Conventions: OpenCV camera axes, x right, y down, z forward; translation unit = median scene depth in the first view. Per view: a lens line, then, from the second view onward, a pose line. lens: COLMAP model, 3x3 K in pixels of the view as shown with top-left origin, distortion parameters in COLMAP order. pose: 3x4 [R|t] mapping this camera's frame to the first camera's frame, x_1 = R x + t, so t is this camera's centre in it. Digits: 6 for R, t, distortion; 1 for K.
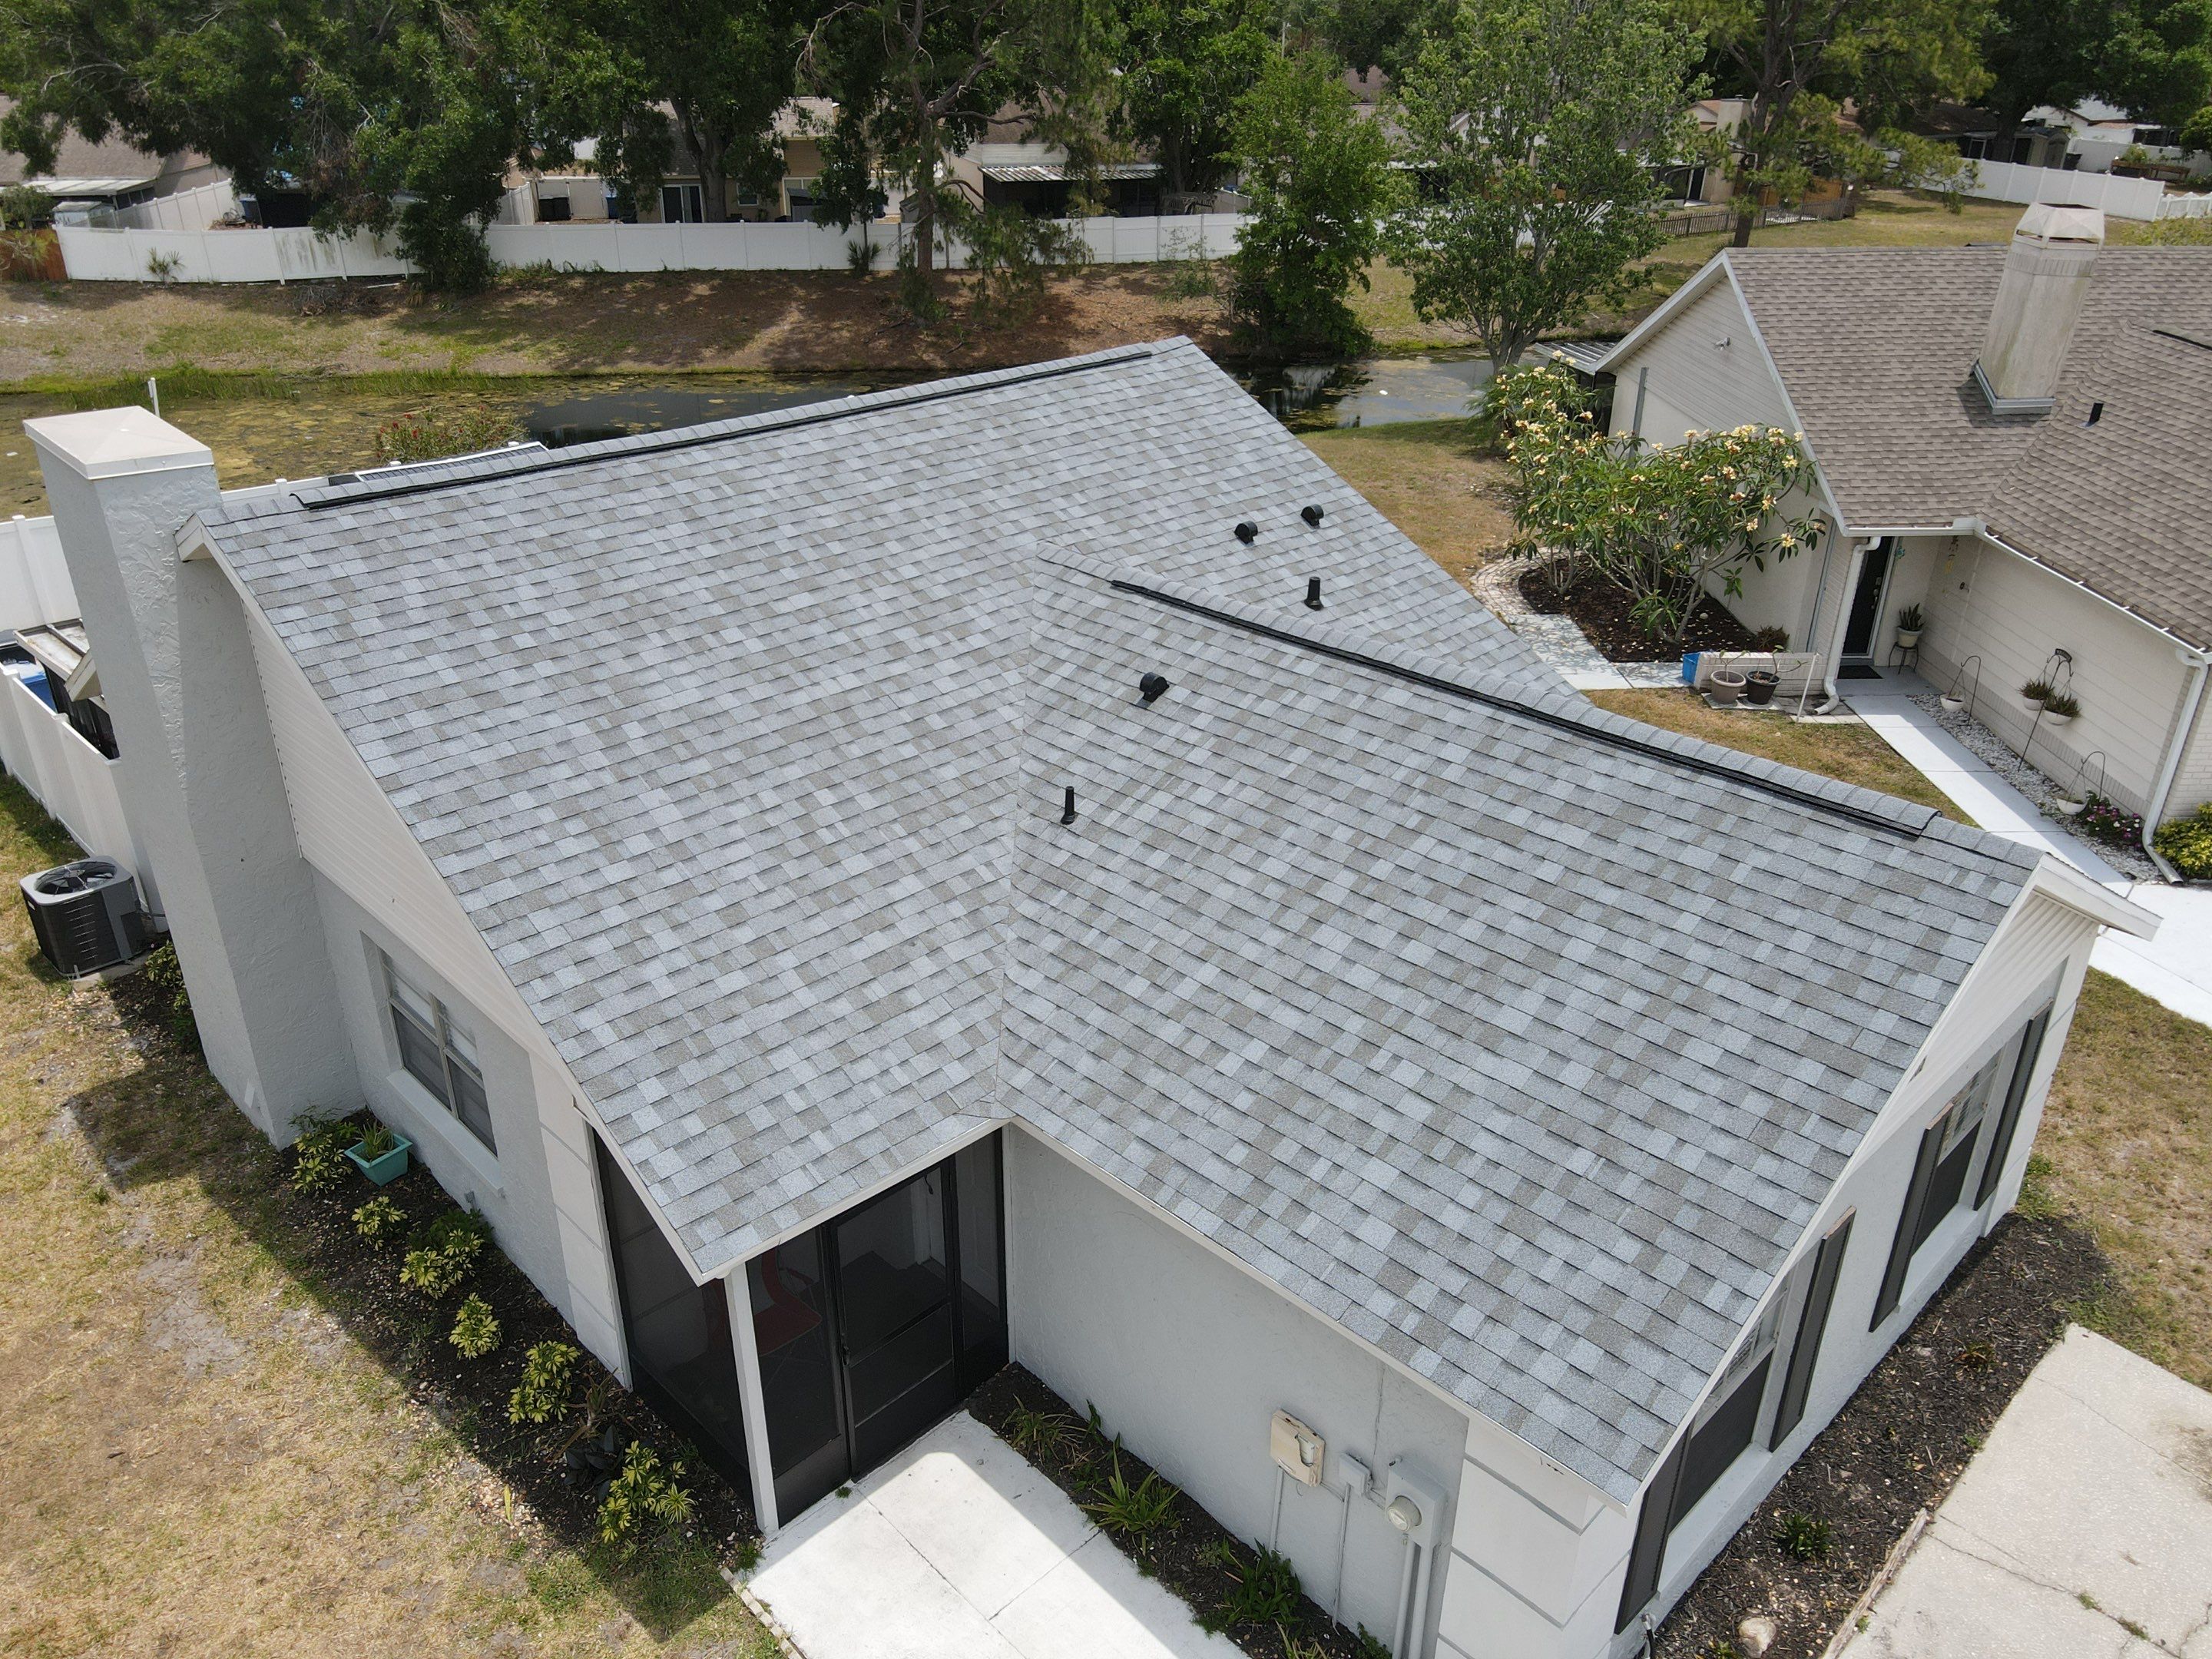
lens RADIAL K [[1622.1, 0, 1070.6], [0, 1622.1, 829.2], [0, 0, 1]] dist [-0.000404, 0.024616]
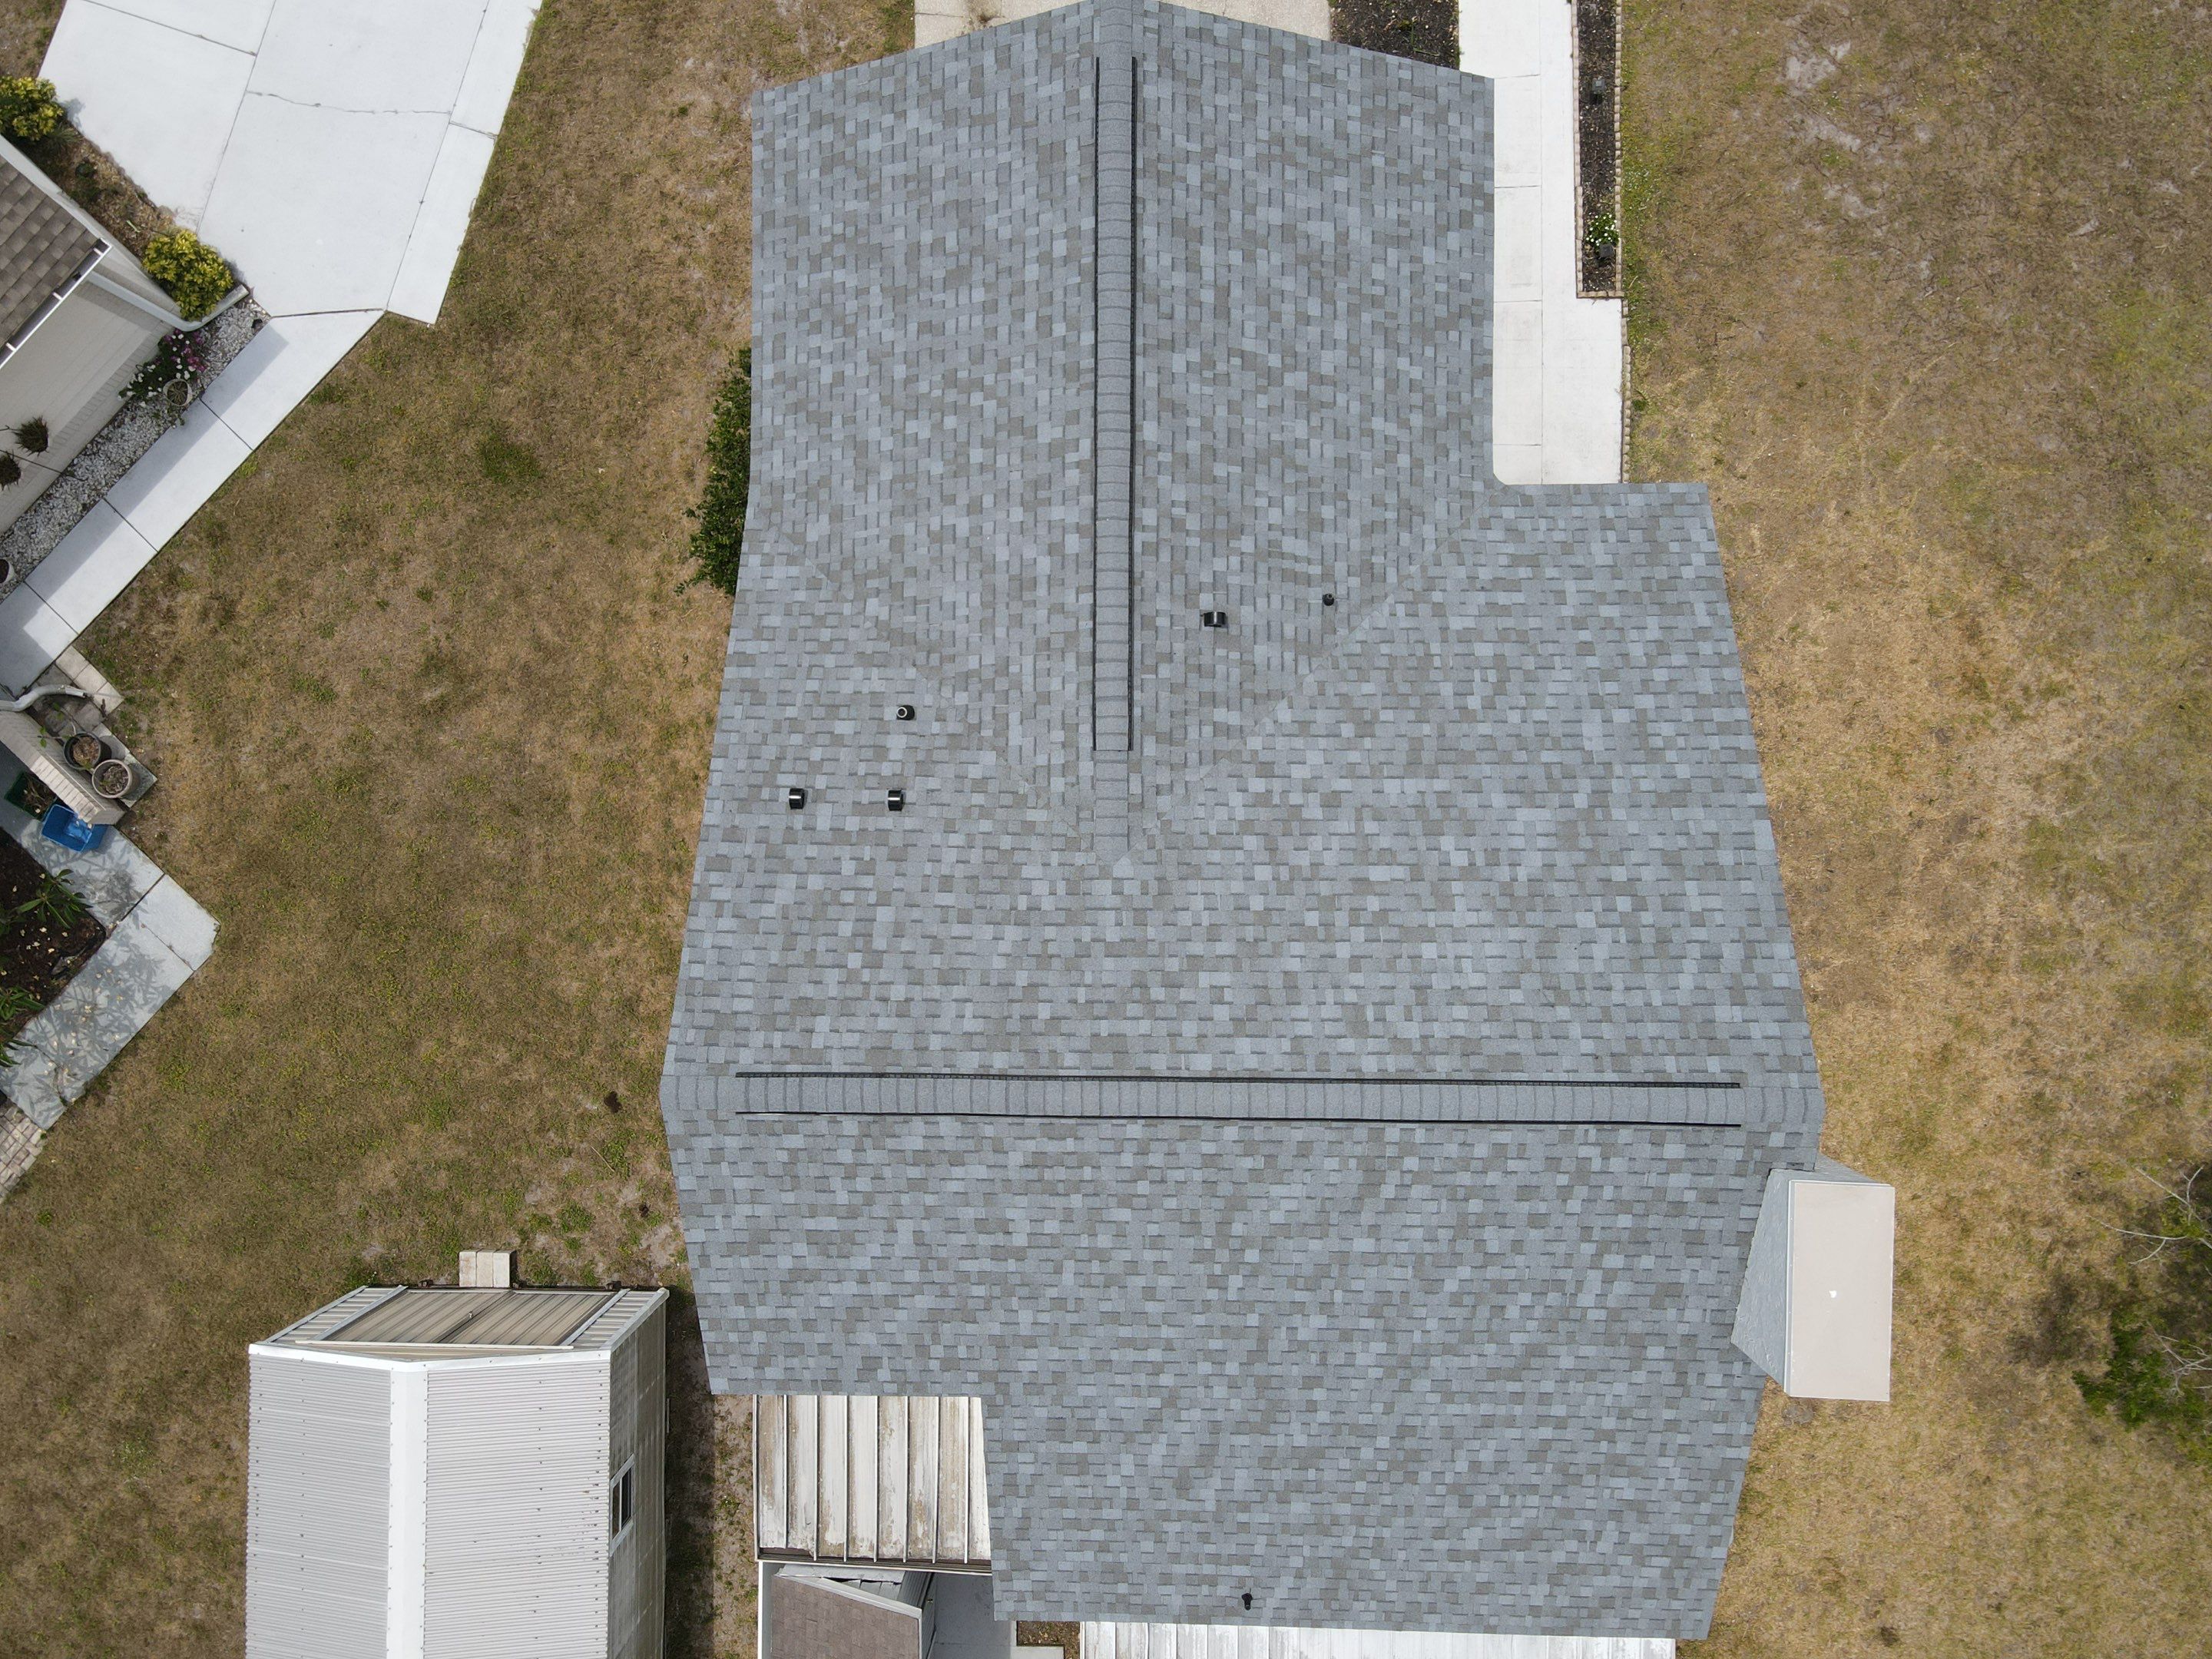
lens RADIAL K [[1622.1, 0, 1086.0], [0, 1622.1, 809.5], [0, 0, 1]] dist [-0.000404, 0.024616]
pose [[-0.722960, -0.689777, 0.039203, -0.028510], [0.344625, -0.310861, 0.885776, -1.368798], [-0.598801, 0.653891, 0.462455, 0.609198]]
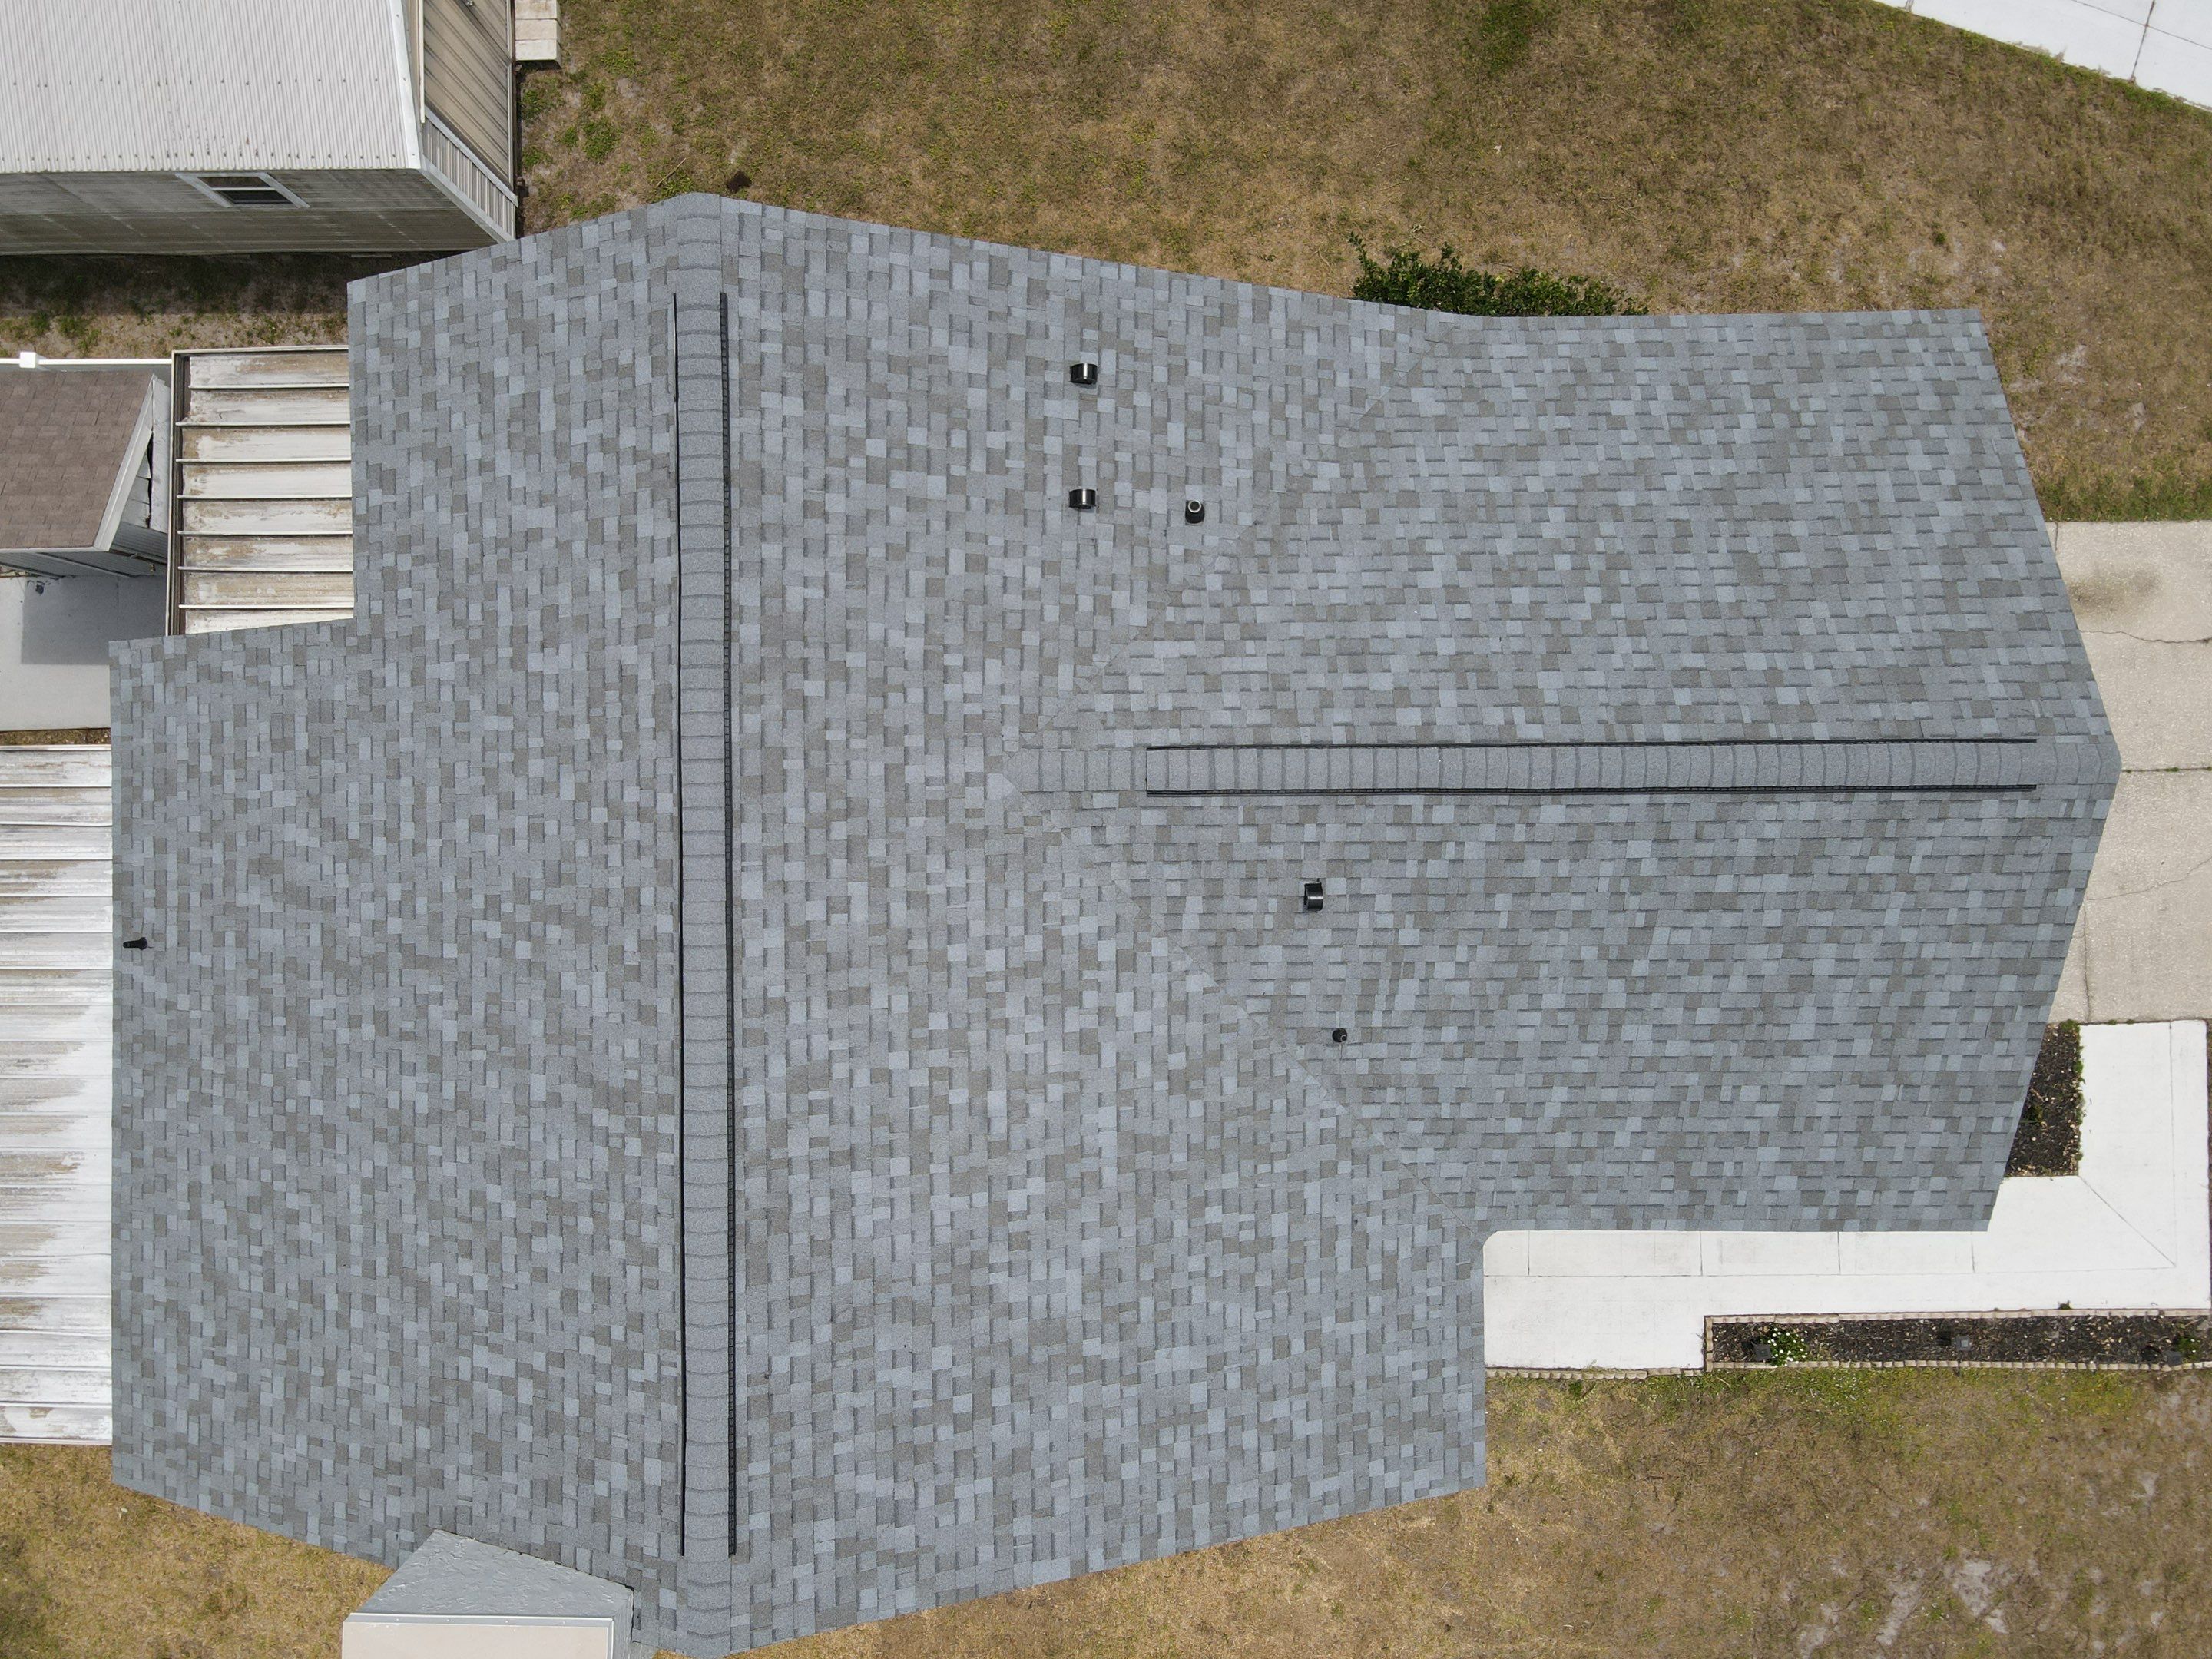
lens RADIAL K [[1622.1, 0, 1080.3], [0, 1622.1, 824.8], [0, 0, 1]] dist [-0.000404, 0.024616]
pose [[0.682143, -0.730939, -0.020212, 0.006214], [0.348671, 0.300848, 0.887648, -1.117888], [-0.642736, -0.612551, 0.460079, 0.697038]]
